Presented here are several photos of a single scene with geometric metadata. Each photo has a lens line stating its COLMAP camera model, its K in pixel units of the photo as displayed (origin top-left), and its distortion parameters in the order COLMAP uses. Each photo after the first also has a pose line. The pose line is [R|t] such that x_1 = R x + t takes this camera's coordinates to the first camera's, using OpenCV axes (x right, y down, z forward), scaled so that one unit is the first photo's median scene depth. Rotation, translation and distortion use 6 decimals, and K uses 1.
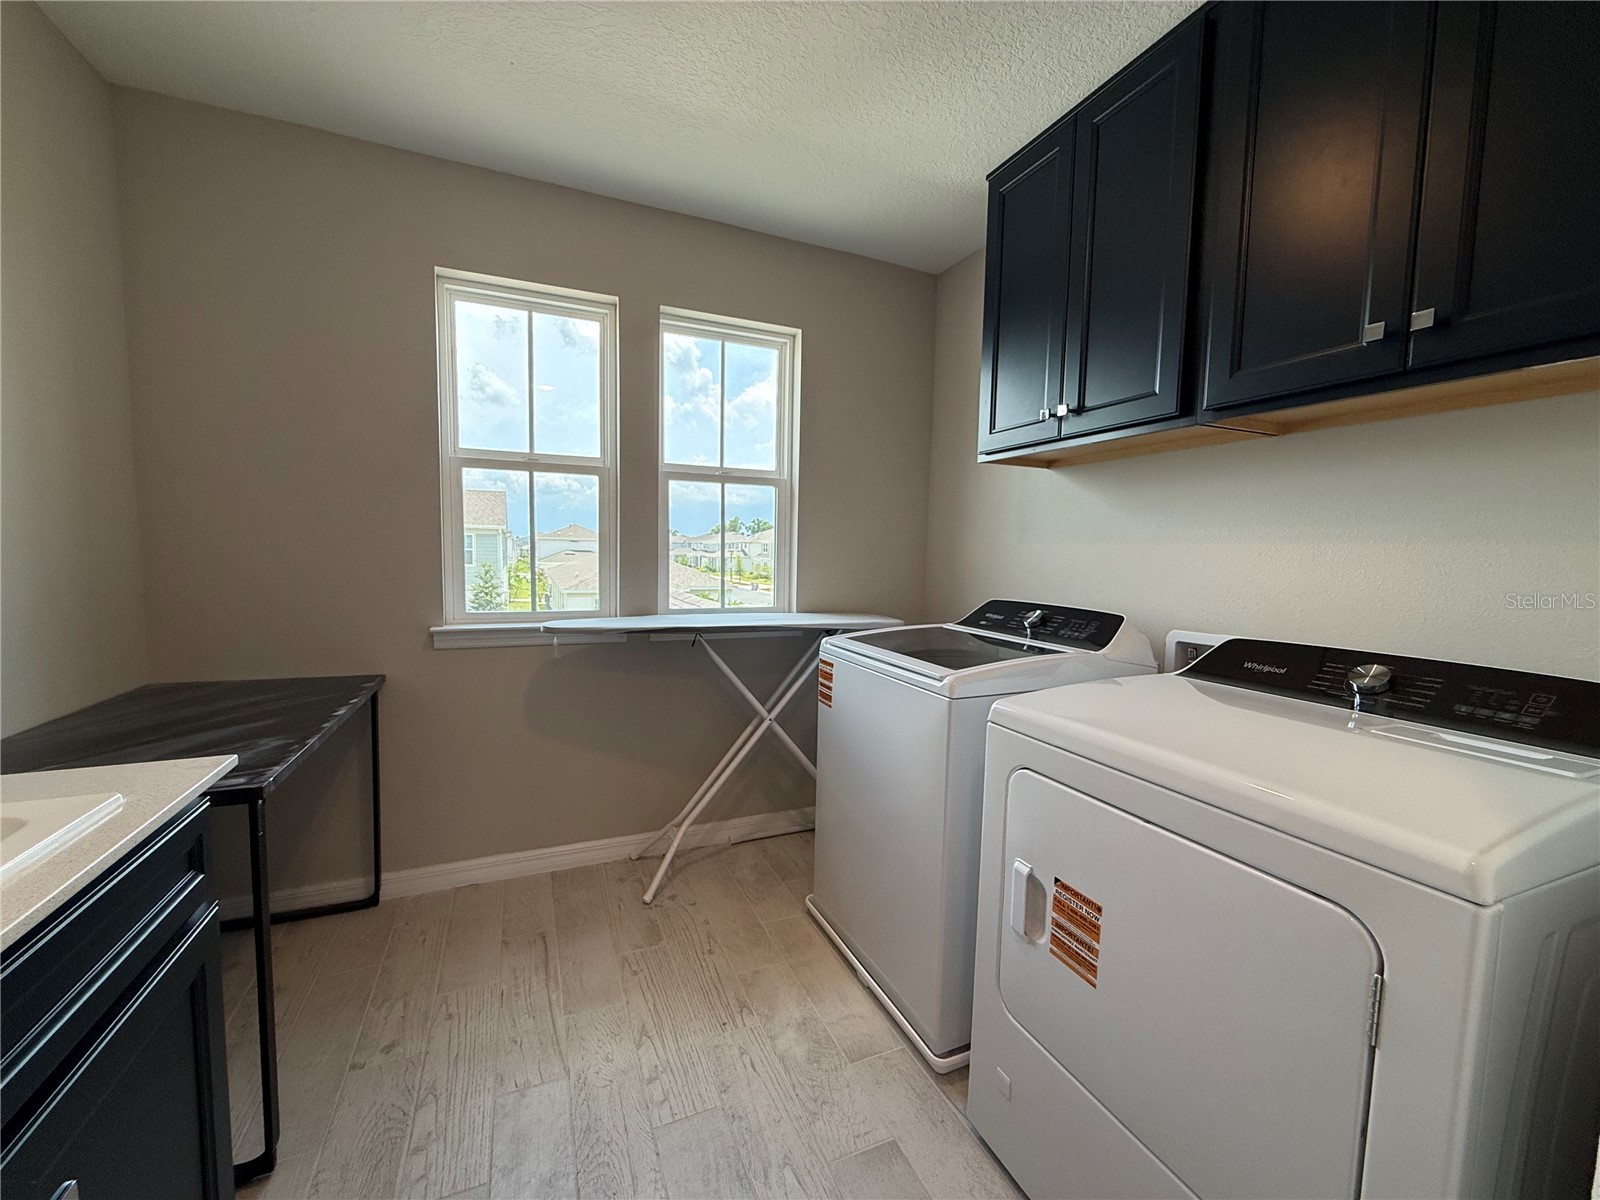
lens RADIAL K [[640.2, 0, 797.7], [0, 640.2, 599.9], [0, 0, 1]] dist [-0.002631, 0.000946]
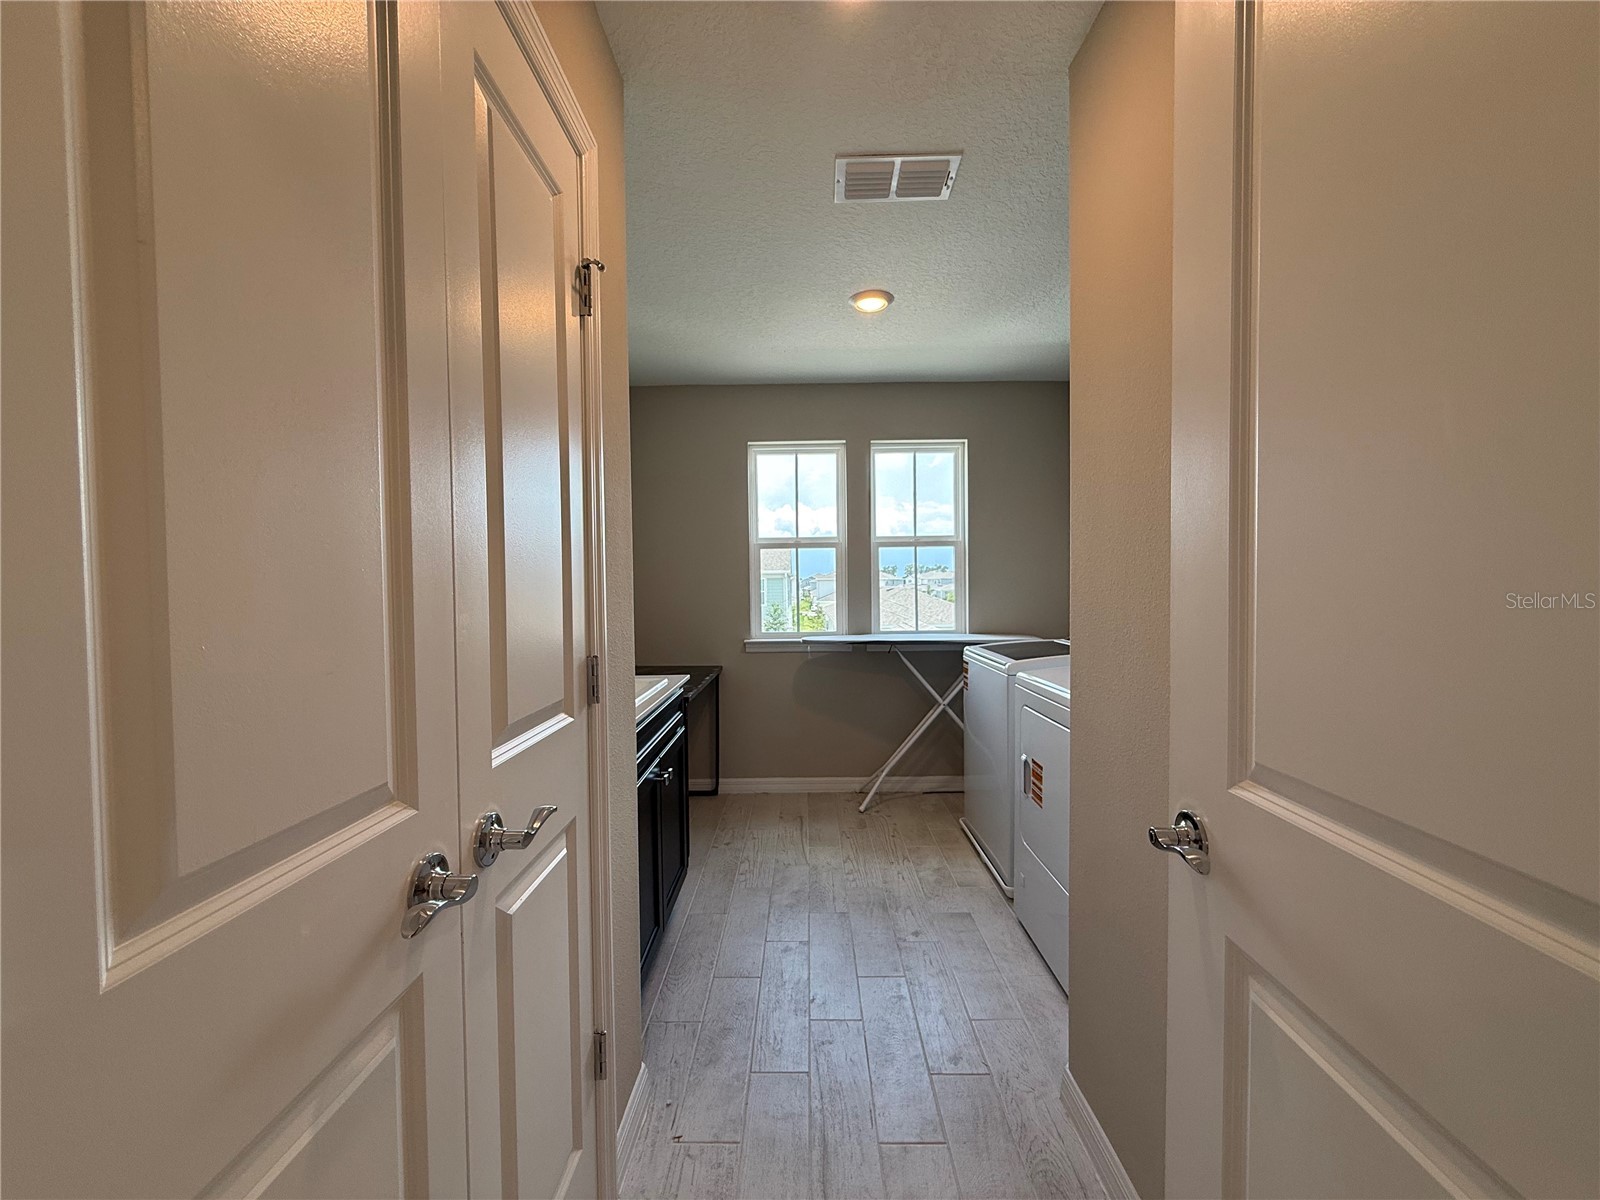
lens RADIAL K [[640.2, 0, 800.3], [0, 640.2, 599.2], [0, 0, 1]] dist [-0.002631, 0.000946]
pose [[0.915434, -0.022348, -0.401847, 0.273707], [-0.001206, 0.998300, -0.058267, 0.031633], [0.402466, 0.053824, 0.913851, -0.544605]]
